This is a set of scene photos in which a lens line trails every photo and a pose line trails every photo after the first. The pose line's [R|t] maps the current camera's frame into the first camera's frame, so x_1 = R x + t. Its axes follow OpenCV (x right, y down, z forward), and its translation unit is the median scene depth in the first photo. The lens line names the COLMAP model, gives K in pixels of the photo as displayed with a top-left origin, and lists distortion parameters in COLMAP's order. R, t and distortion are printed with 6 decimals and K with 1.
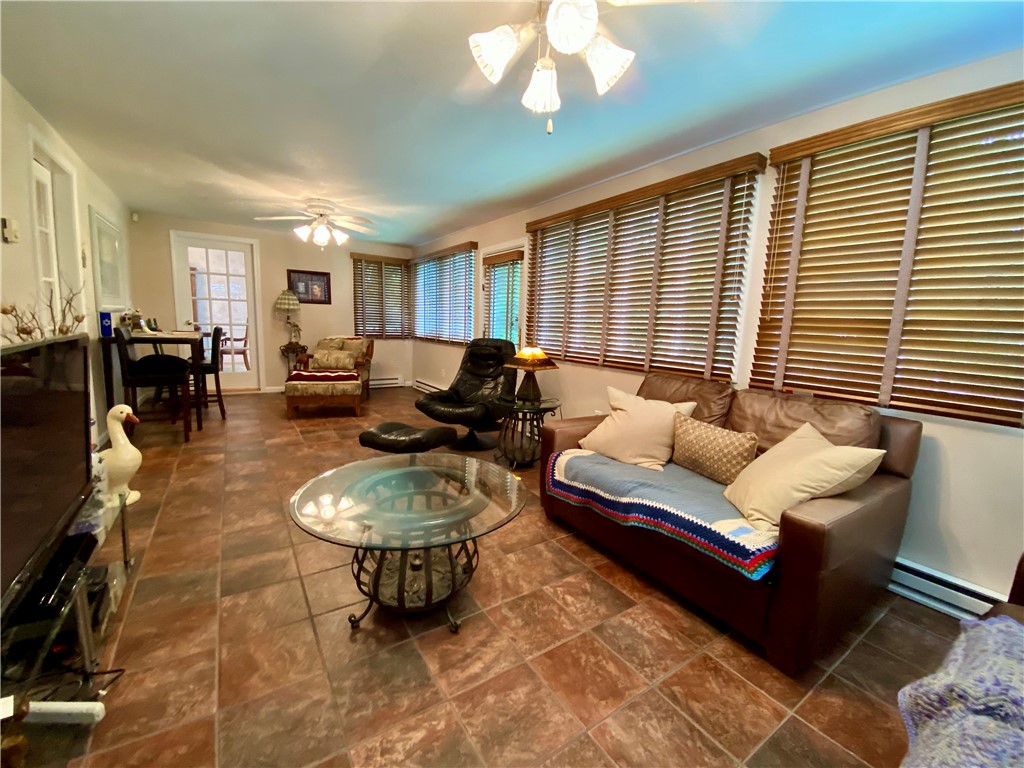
lens RADIAL K [[419.5, 0, 516.4], [0, 419.5, 374.8], [0, 0, 1]] dist [0.007116, -0.006802]
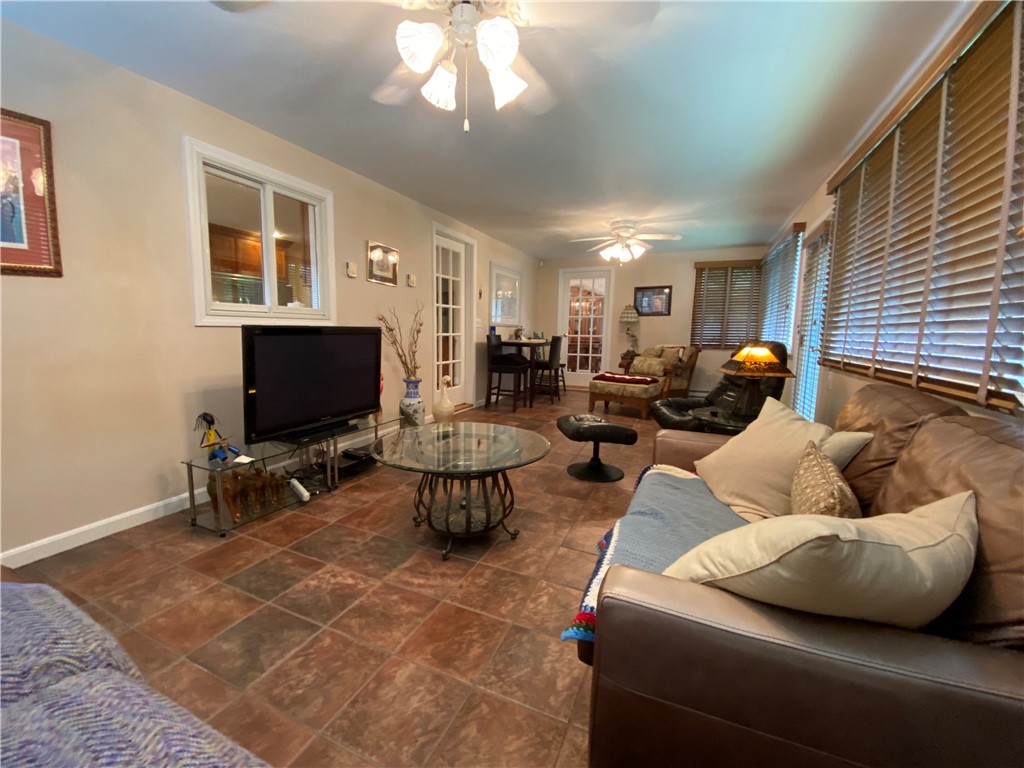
lens RADIAL K [[419.5, 0, 516.8], [0, 419.5, 384.1], [0, 0, 1]] dist [0.007116, -0.006802]
pose [[0.536857, 0.072380, -0.840562, 0.442564], [-0.094529, 0.995200, 0.025321, 0.021944], [0.838361, 0.065864, 0.541123, 0.219300]]
